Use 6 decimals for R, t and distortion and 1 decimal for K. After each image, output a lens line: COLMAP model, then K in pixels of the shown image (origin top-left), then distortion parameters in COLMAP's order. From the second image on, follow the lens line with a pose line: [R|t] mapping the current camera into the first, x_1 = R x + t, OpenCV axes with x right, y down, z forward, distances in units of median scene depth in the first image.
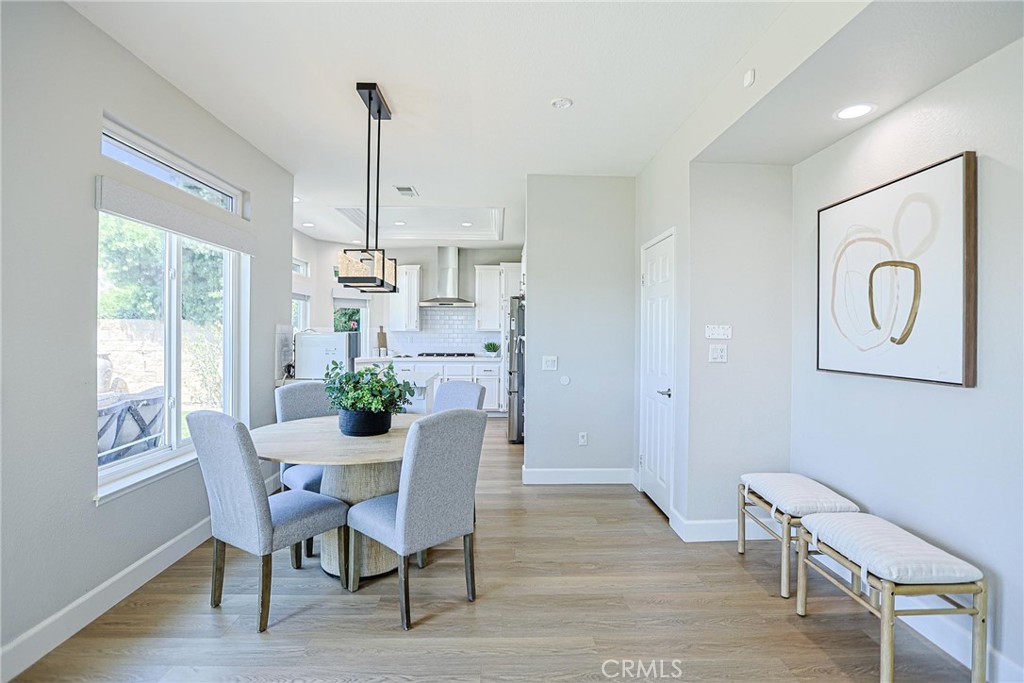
lens RADIAL K [[496.8, 0, 513.6], [0, 496.8, 332.9], [0, 0, 1]] dist [-0.043060, 0.013745]
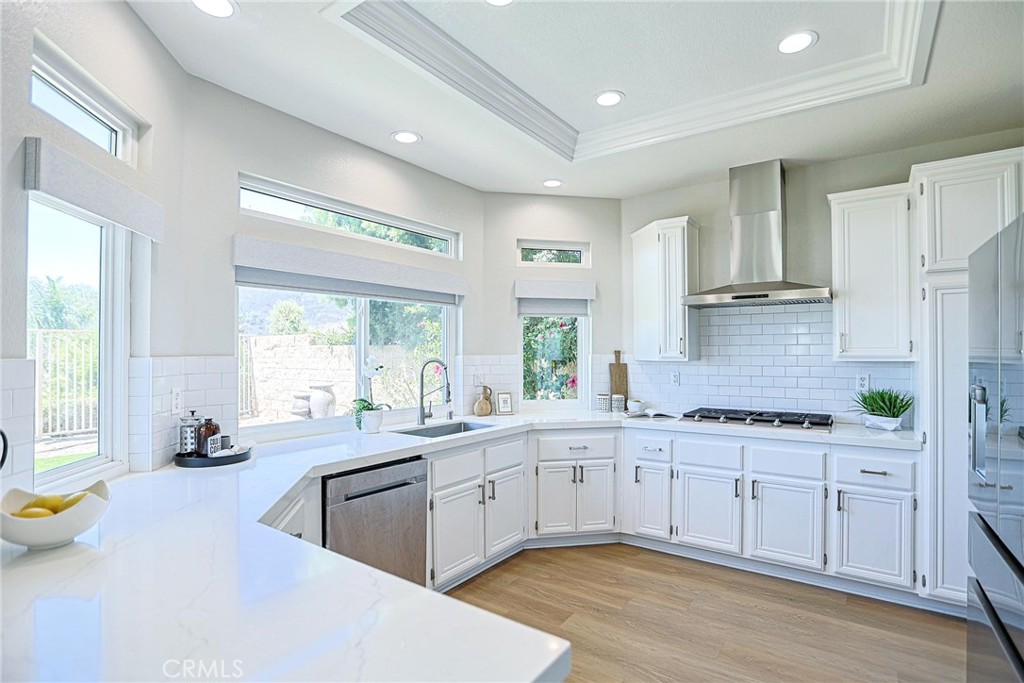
lens RADIAL K [[496.8, 0, 515.3], [0, 496.8, 349.8], [0, 0, 1]] dist [-0.043060, 0.013745]
pose [[0.793305, -0.012180, -0.608703, -0.041261], [0.005980, 0.999908, -0.012214, -0.009302], [0.608795, 0.006049, 0.793304, 0.542324]]
